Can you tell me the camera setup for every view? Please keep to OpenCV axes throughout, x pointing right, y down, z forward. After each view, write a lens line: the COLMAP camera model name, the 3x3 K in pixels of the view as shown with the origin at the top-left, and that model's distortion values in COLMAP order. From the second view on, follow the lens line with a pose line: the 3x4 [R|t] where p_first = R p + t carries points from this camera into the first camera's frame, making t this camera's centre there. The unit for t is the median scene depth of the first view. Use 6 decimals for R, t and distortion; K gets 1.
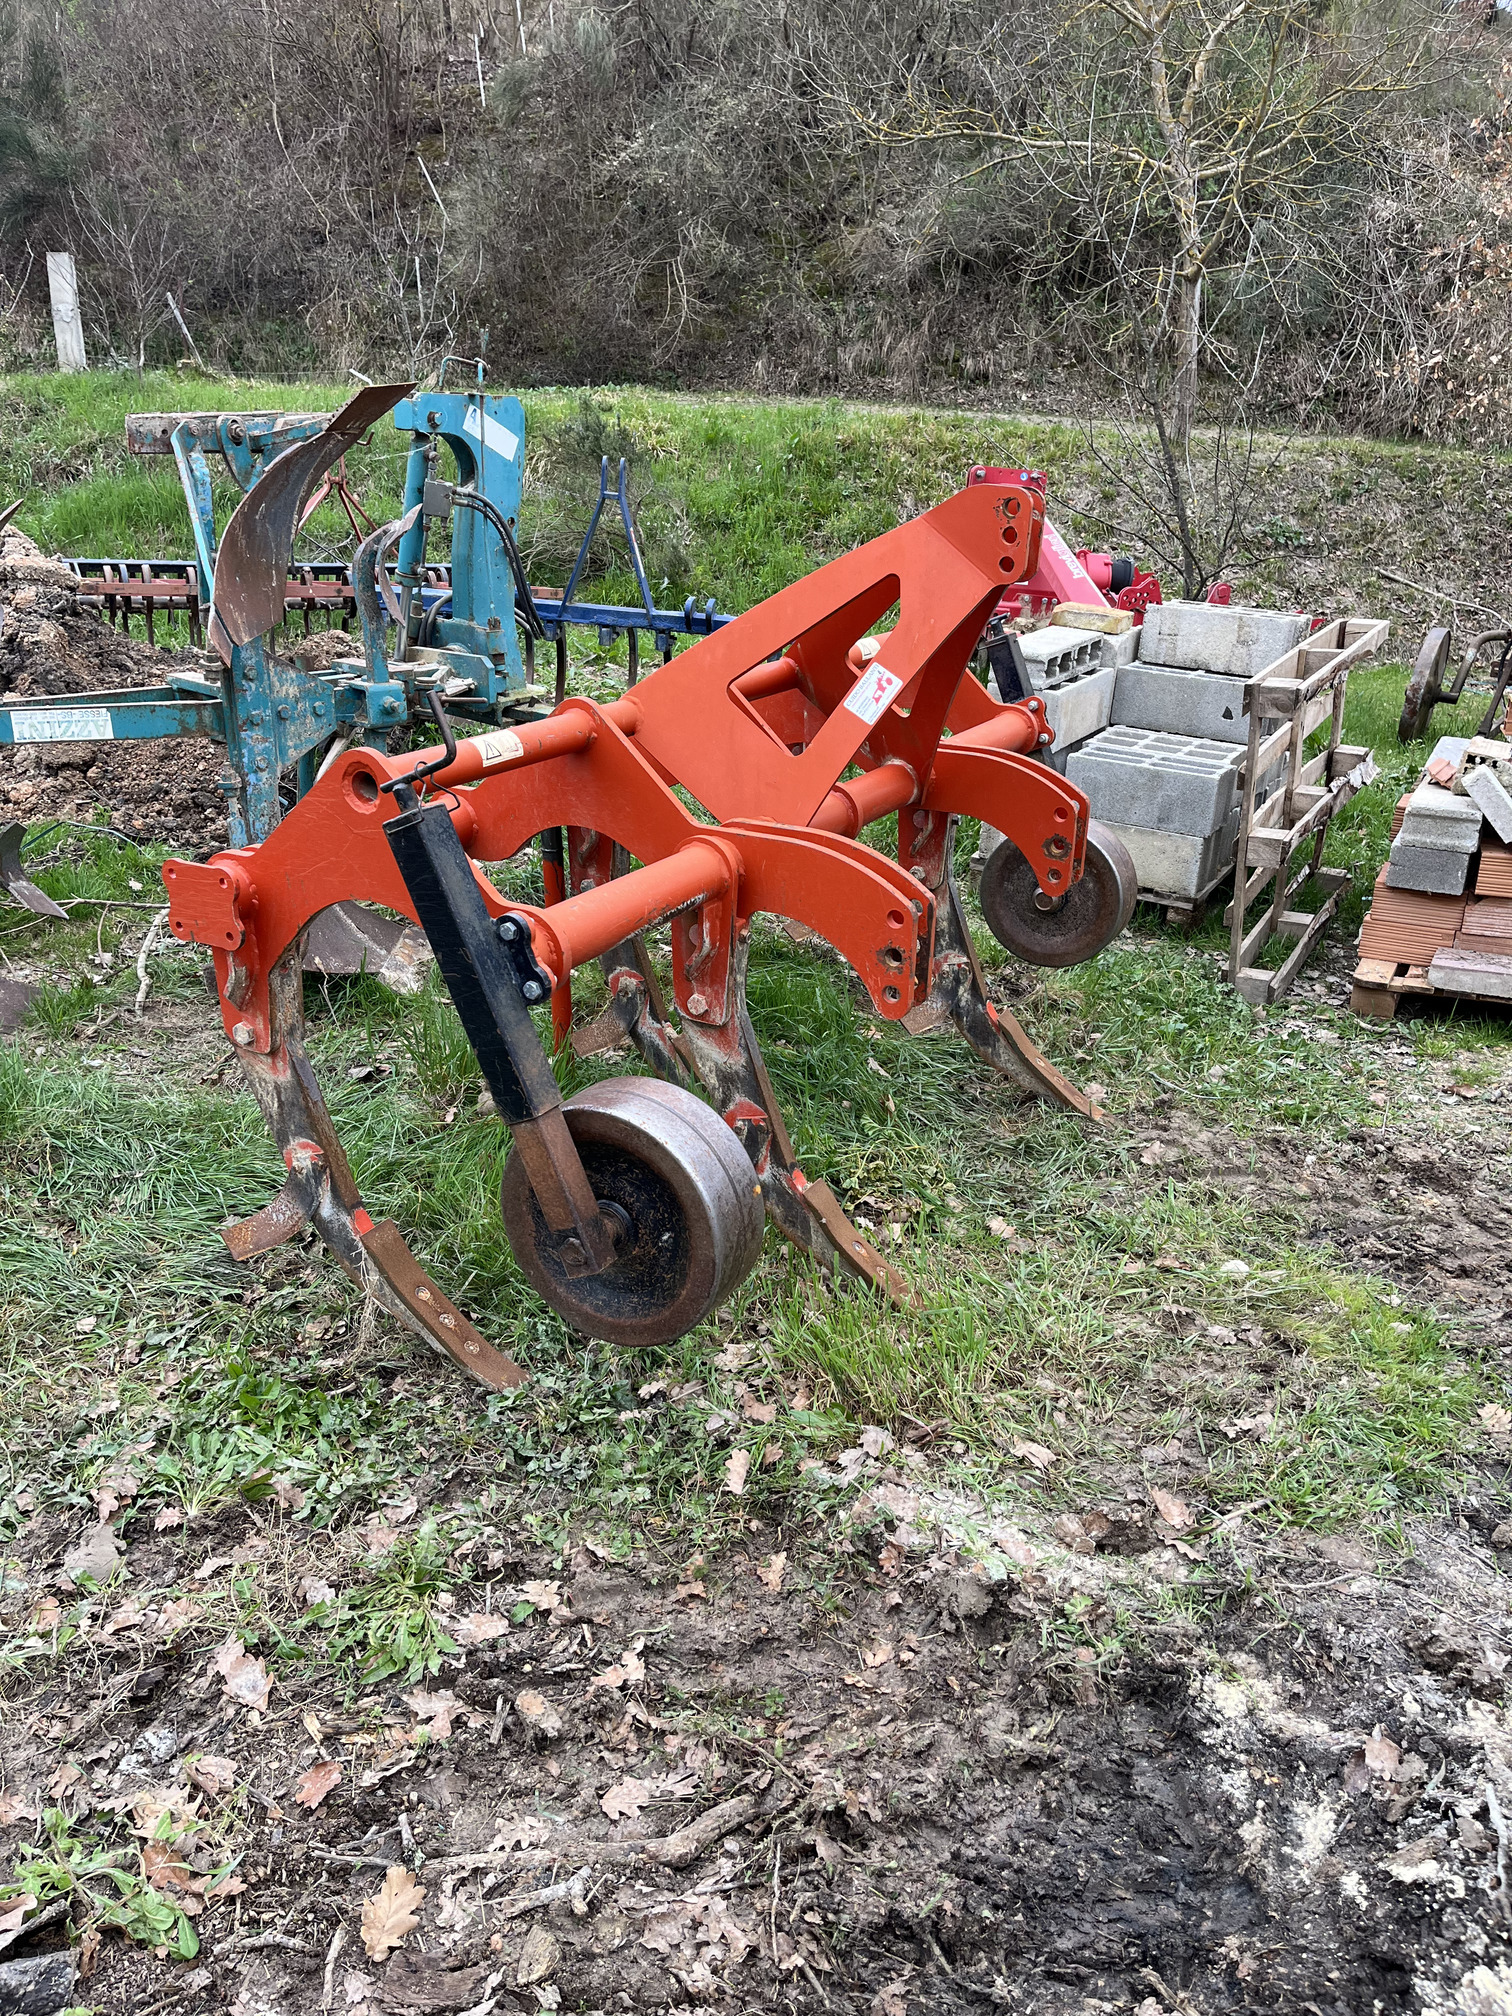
lens RADIAL K [[1524.0, 0, 760.4], [0, 1524.0, 1008.3], [0, 0, 1]] dist [0.053540, -0.034315]
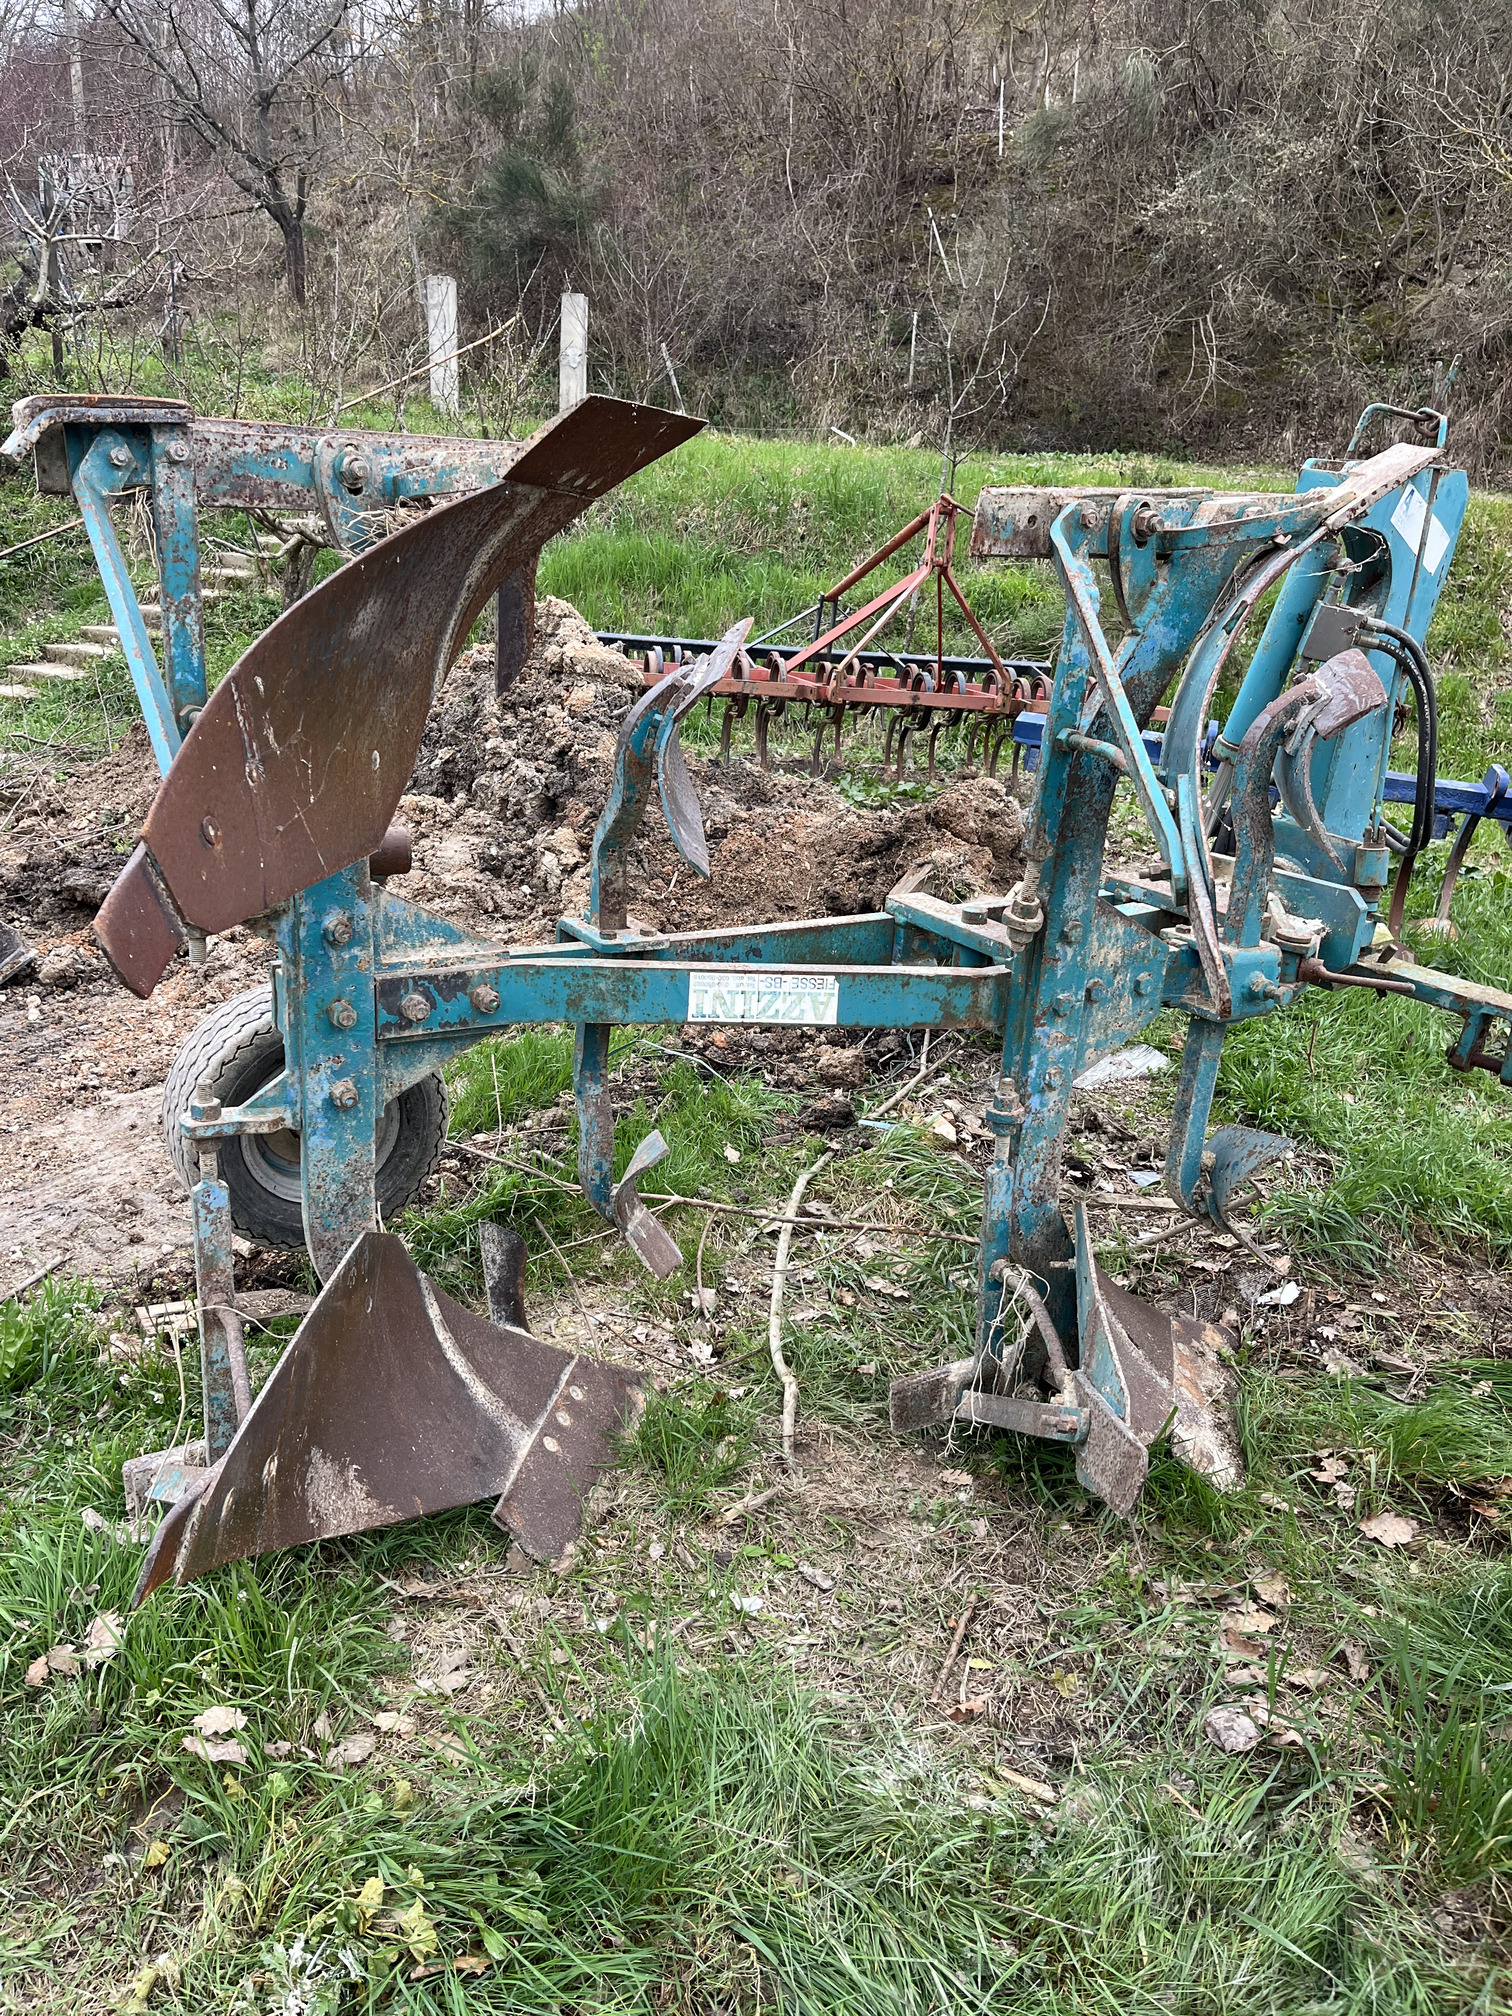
lens RADIAL K [[1524.0, 0, 752.6], [0, 1524.0, 1010.2], [0, 0, 1]] dist [0.053540, -0.034315]
pose [[0.969234, 0.122219, -0.213652, -0.071162], [-0.129662, 0.991333, -0.021124, -0.035682], [0.209219, 0.048177, 0.976681, 0.091893]]
